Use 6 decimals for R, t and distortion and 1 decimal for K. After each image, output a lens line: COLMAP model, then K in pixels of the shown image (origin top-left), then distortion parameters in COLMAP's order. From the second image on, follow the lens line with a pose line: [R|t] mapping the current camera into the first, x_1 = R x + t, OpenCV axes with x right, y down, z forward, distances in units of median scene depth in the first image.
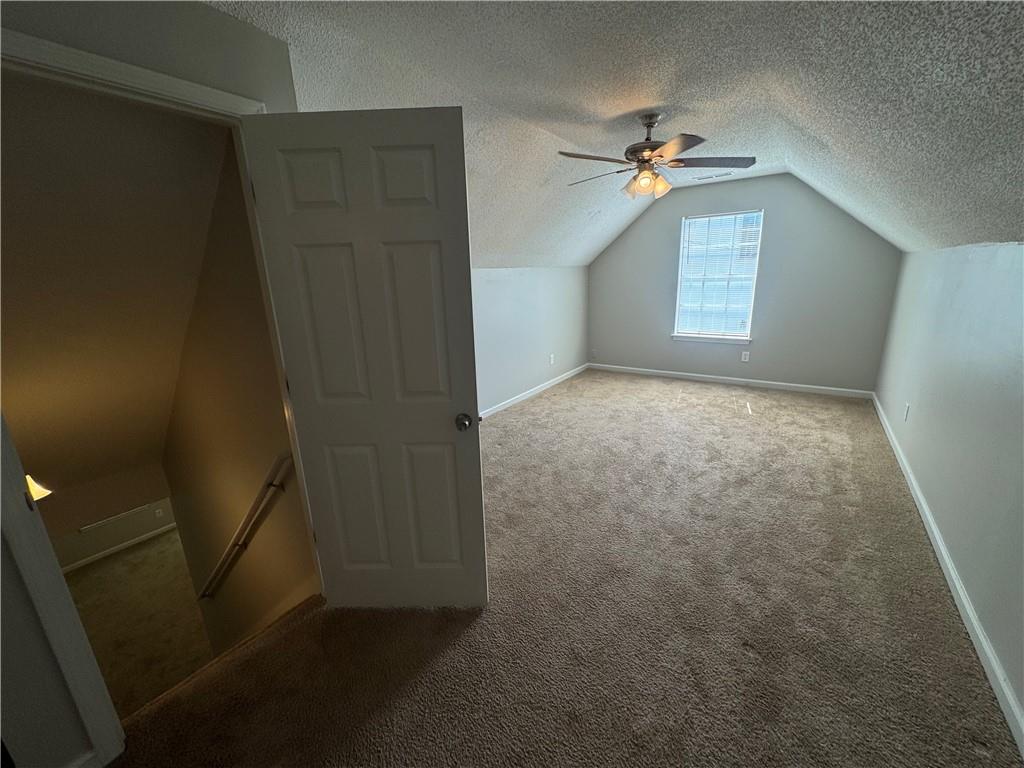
lens RADIAL K [[409.3, 0, 511.0], [0, 409.3, 383.7], [0, 0, 1]] dist [-0.005339, 0.000168]
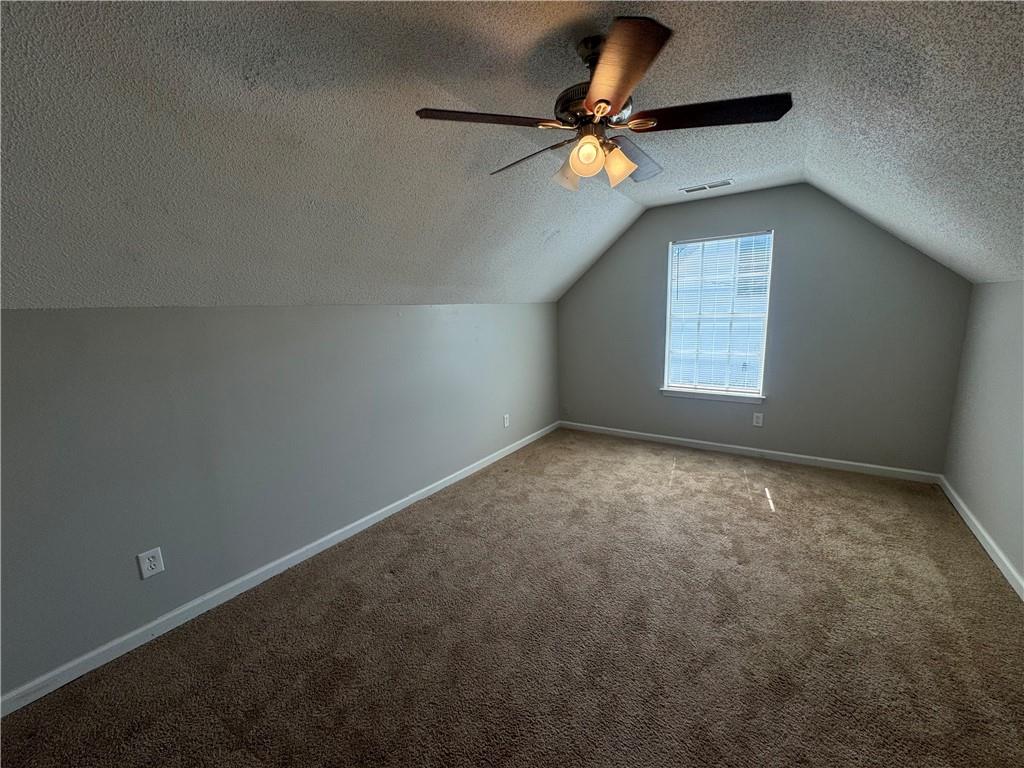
lens RADIAL K [[409.3, 0, 512.5], [0, 409.3, 383.6], [0, 0, 1]] dist [-0.005339, 0.000168]
pose [[0.999987, 0.001312, 0.005002, 0.129664], [-0.000872, 0.996216, -0.086903, -0.075075], [-0.005097, 0.086897, 0.996204, 0.272796]]
